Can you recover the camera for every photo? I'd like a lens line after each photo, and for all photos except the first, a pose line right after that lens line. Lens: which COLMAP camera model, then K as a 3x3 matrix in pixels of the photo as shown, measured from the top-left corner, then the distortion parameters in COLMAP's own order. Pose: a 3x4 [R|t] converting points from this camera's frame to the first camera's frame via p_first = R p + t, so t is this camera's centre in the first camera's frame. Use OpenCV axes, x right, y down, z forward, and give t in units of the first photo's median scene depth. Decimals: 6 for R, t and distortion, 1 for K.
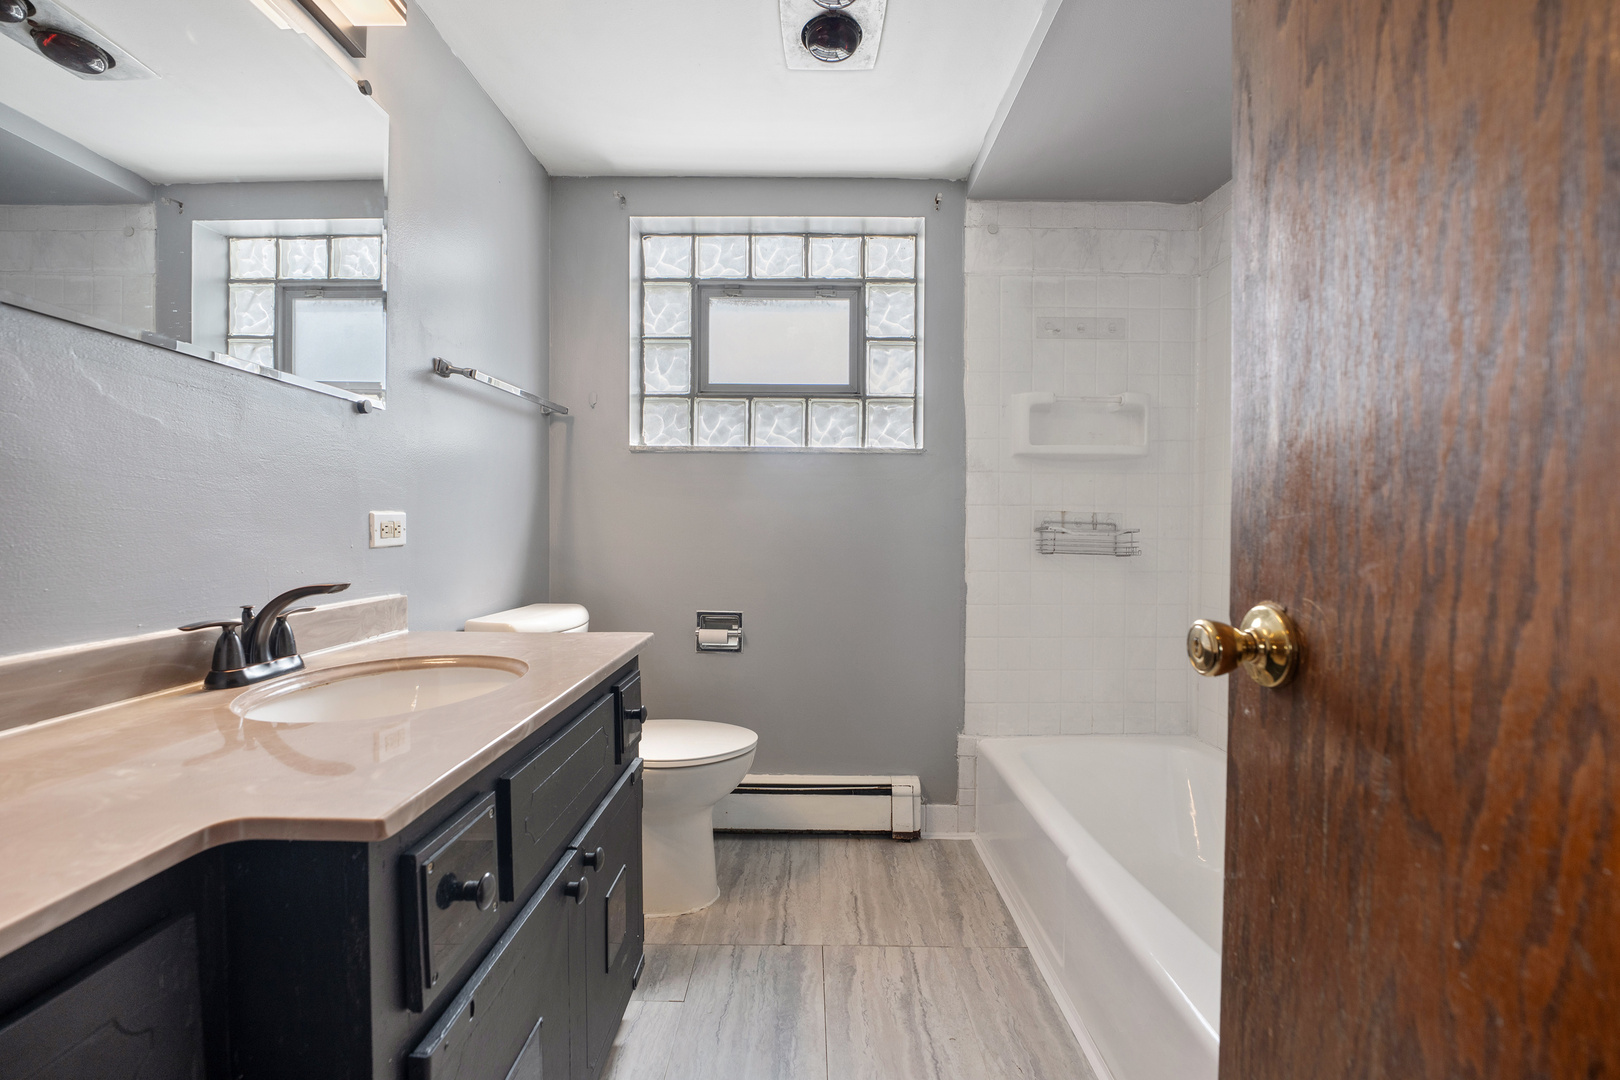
lens RADIAL K [[688.3, 0, 809.7], [0, 688.3, 522.5], [0, 0, 1]] dist [-0.022589, 0.000843]
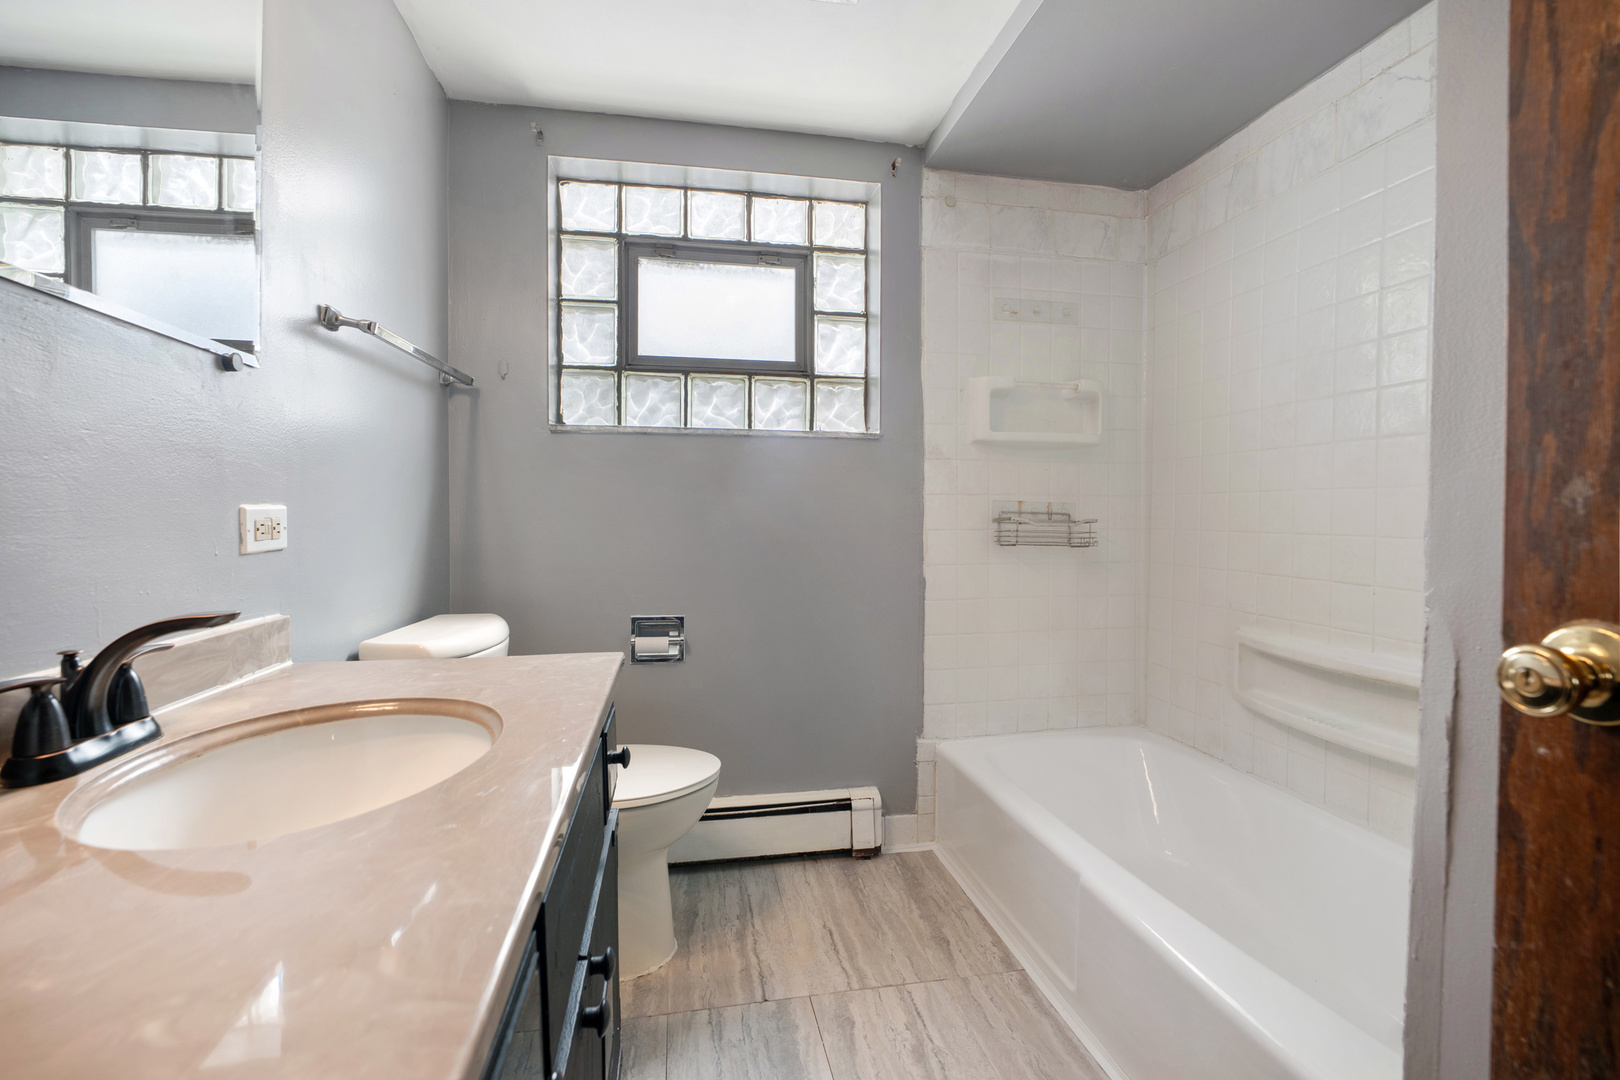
lens RADIAL K [[689.4, 0, 790.9], [0, 689.4, 513.9], [0, 0, 1]] dist [-0.030543, 0.004933]
pose [[0.983964, -0.004911, 0.178299, -0.120787], [0.003779, 0.999970, 0.006690, -0.005848], [-0.178326, -0.005909, 0.983954, 0.111312]]
